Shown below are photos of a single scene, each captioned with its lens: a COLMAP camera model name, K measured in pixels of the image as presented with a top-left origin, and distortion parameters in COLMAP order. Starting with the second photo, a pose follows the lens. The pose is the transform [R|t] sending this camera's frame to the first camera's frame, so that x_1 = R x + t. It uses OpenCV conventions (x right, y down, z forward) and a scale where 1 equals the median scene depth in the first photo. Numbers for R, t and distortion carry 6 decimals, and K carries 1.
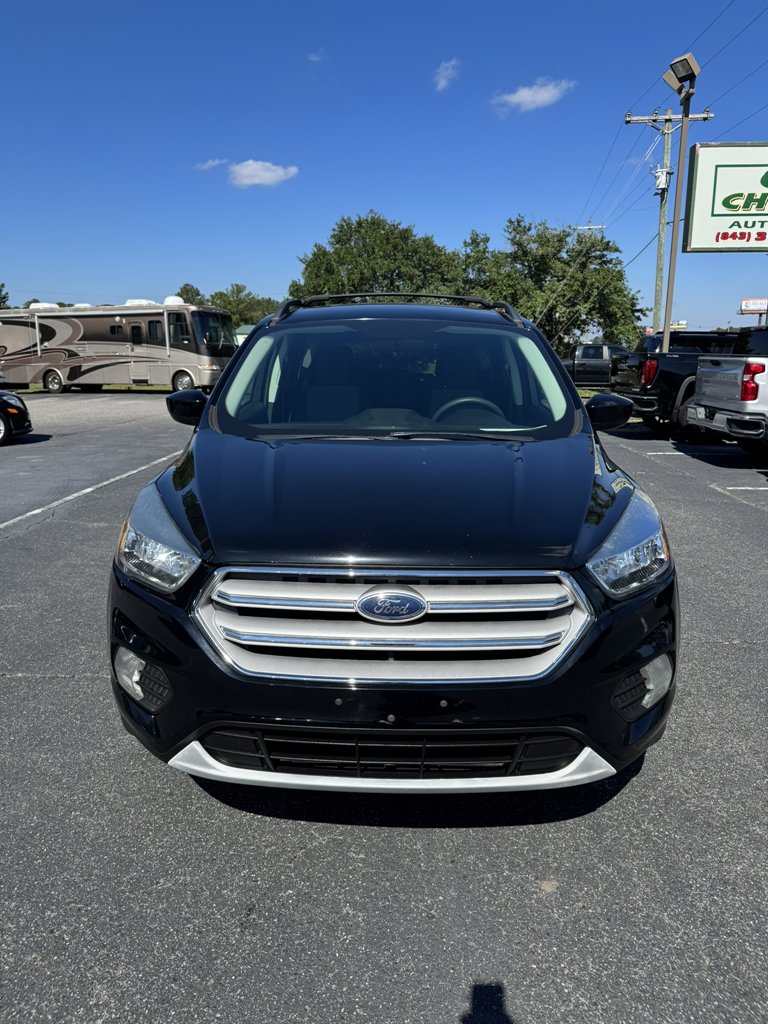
lens RADIAL K [[736.5, 0, 384.0], [0, 736.5, 512.0], [0, 0, 1]] dist [-0.003043, -0.010319]
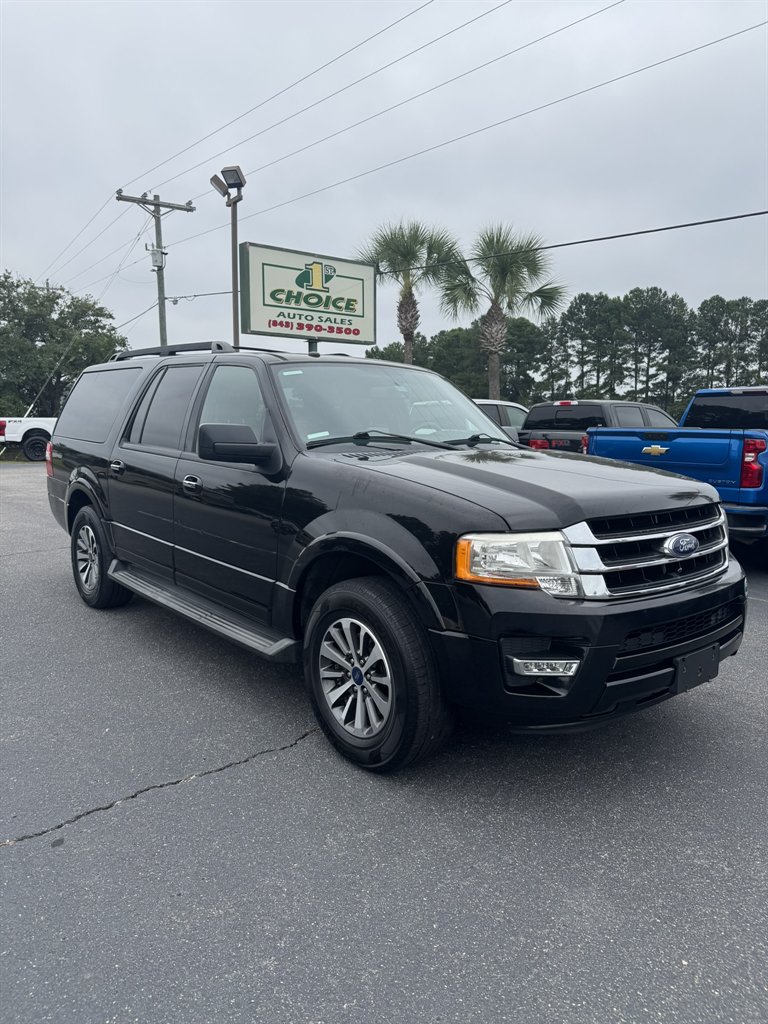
lens RADIAL K [[711.3, 0, 388.1], [0, 711.3, 518.4], [0, 0, 1]] dist [0.167802, -0.269677]
pose [[0.744398, -0.088313, 0.661870, -0.207588], [0.134443, 0.990739, -0.019013, -0.011349], [-0.654062, 0.103137, 0.749377, 0.025654]]
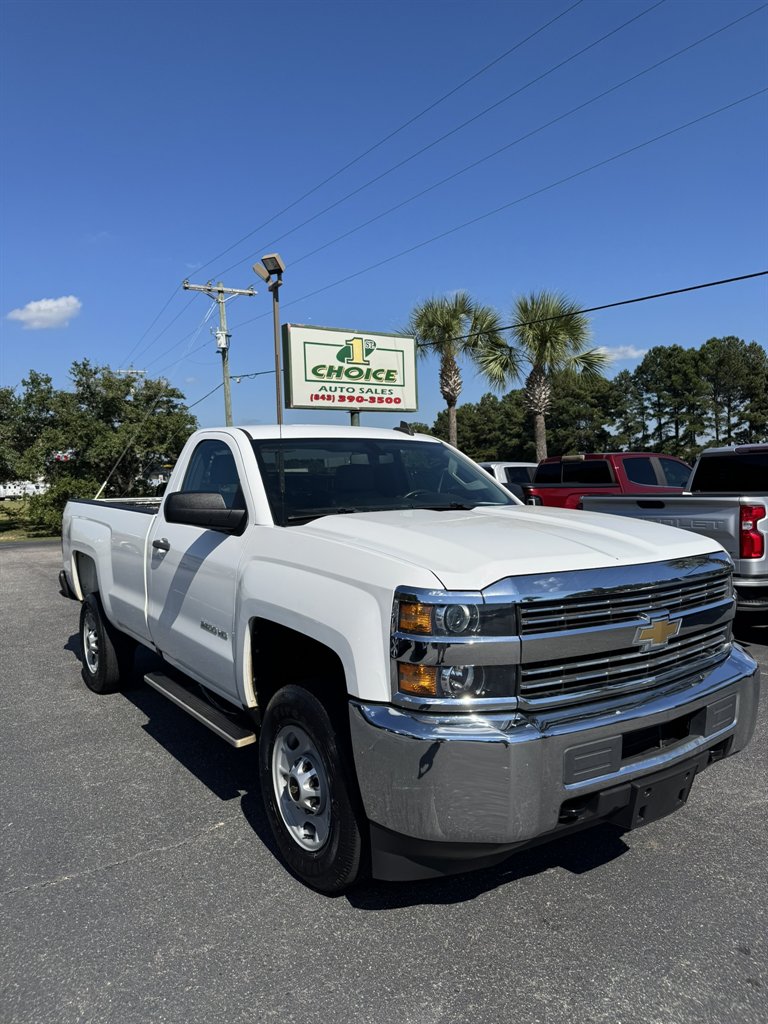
lens RADIAL K [[711.3, 0, 388.1], [0, 711.3, 518.4], [0, 0, 1]] dist [0.167802, -0.269677]
pose [[0.810314, -0.056558, 0.583260, -0.159459], [0.152988, 0.981231, -0.117394, -0.011426], [-0.565673, 0.184358, 0.803758, -0.009950]]
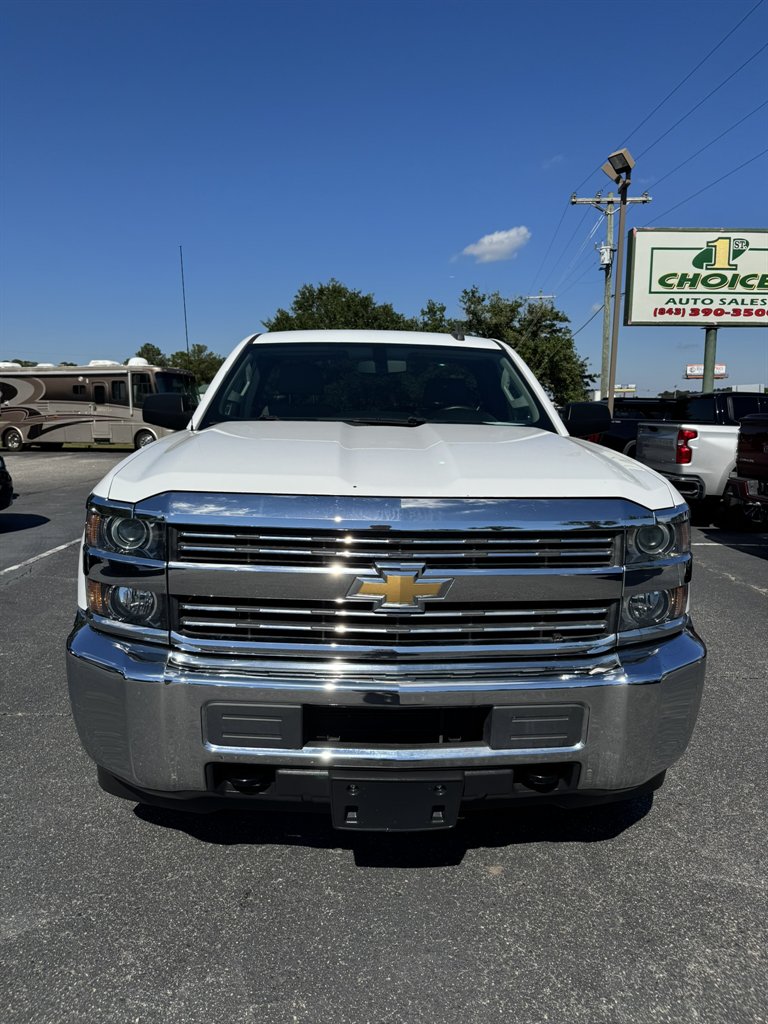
lens RADIAL K [[730.6, 0, 385.5], [0, 730.6, 514.8], [0, 0, 1]] dist [0.057836, -0.110613]
pose [[0.998412, -0.000081, 0.056331, -0.003441], [0.004308, 0.997180, -0.074918, 0.002435], [-0.056166, 0.075041, 0.995597, -0.033968]]
